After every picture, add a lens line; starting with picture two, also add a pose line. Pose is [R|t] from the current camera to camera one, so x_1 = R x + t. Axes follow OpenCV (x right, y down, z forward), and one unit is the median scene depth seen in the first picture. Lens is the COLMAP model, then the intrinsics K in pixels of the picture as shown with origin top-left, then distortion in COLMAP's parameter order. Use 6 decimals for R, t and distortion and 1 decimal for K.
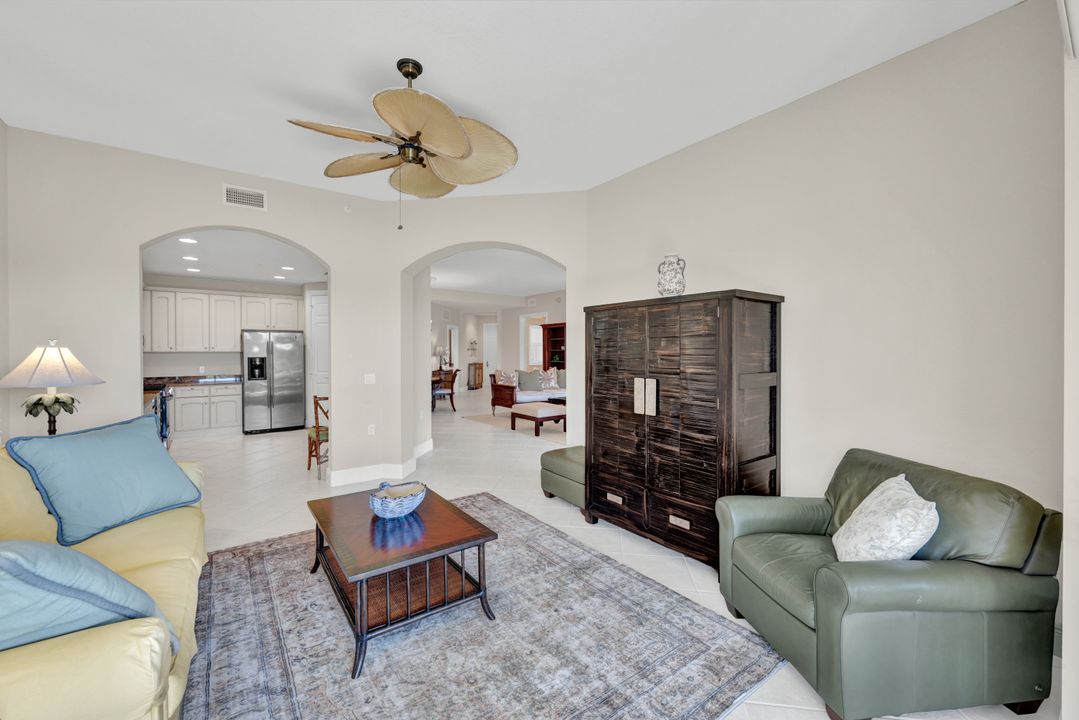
lens RADIAL K [[444.0, 0, 534.7], [0, 444.0, 342.8], [0, 0, 1]] dist [0.000941, 0.000321]
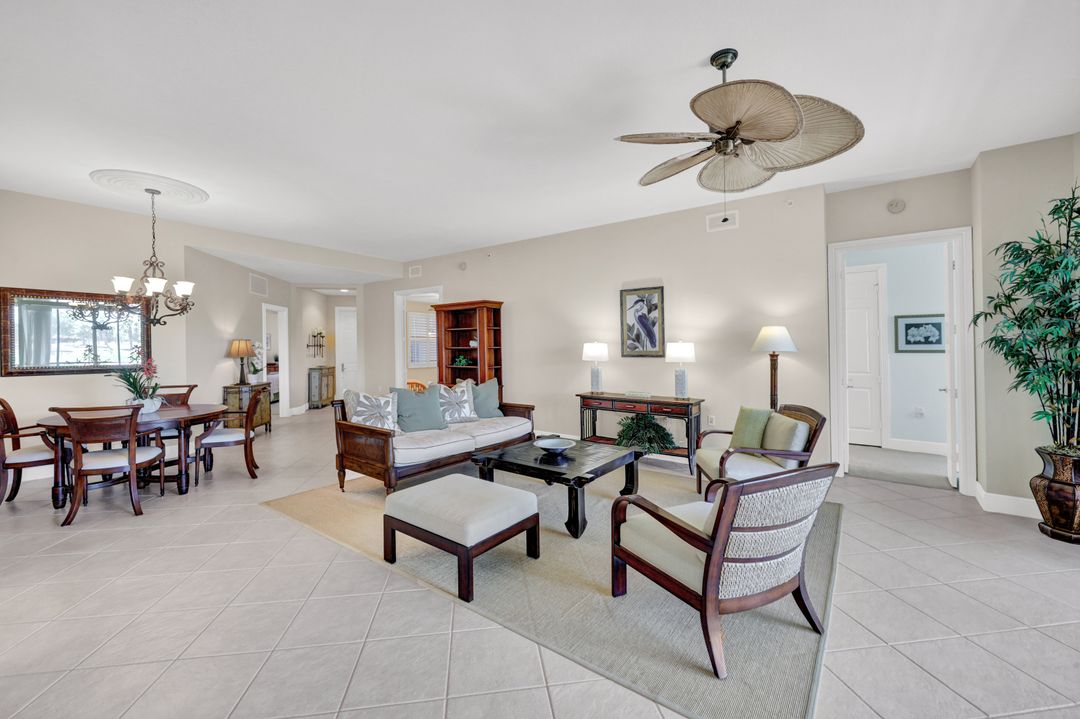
lens RADIAL K [[435.0, 0, 541.7], [0, 435.0, 345.6], [0, 0, 1]] dist [0.000100, 0.000485]
pose [[0.953709, -0.000612, 0.300731, -0.036161], [-0.003215, 0.999920, 0.012229, 0.010205], [-0.300714, -0.012630, 0.953631, 0.622152]]
